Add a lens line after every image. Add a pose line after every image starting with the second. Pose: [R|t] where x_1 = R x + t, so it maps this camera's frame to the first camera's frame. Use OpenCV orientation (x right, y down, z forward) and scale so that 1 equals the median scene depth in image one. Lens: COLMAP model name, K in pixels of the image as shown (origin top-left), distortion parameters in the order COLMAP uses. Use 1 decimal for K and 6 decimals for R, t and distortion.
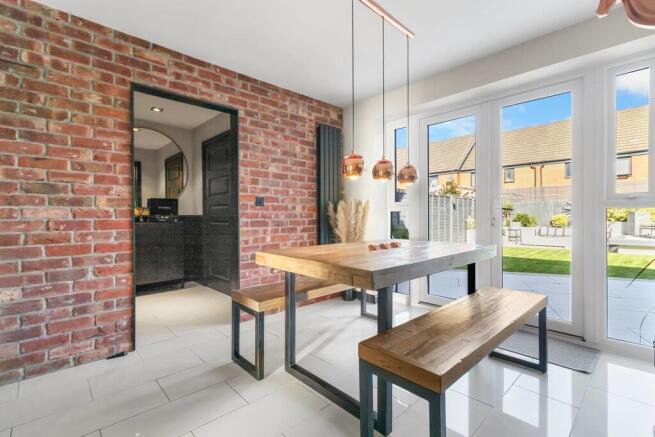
lens RADIAL K [[301.0, 0, 326.3], [0, 301.0, 217.3], [0, 0, 1]] dist [0.003007, 0.000001]
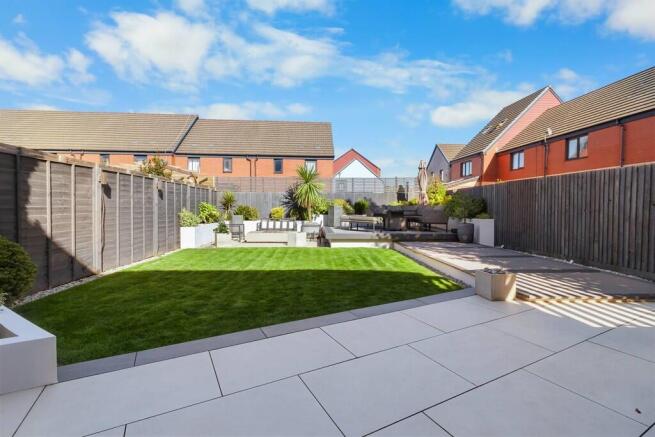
lens RADIAL K [[304.4, 0, 327.5], [0, 304.4, 218.5], [0, 0, 1]] dist [-0.000105, 0.000244]
pose [[0.642380, -0.019503, 0.766138, 0.529294], [-0.008149, 0.999446, 0.032274, -0.022727], [-0.766343, -0.026976, 0.641865, 1.031655]]
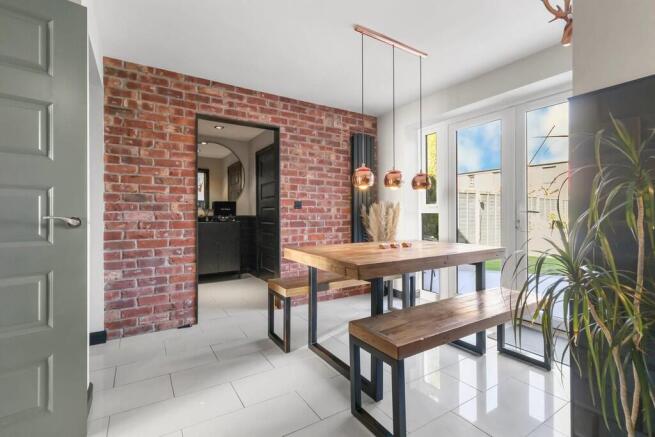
lens RADIAL K [[300.5, 0, 327.5], [0, 300.5, 212.9], [0, 0, 1]] dist [-0.001750, -0.000216]
pose [[0.982400, 0.000972, -0.186788, 0.098574], [-0.002654, 0.999958, -0.008756, -0.011421], [0.186771, 0.009097, 0.982361, -0.102292]]
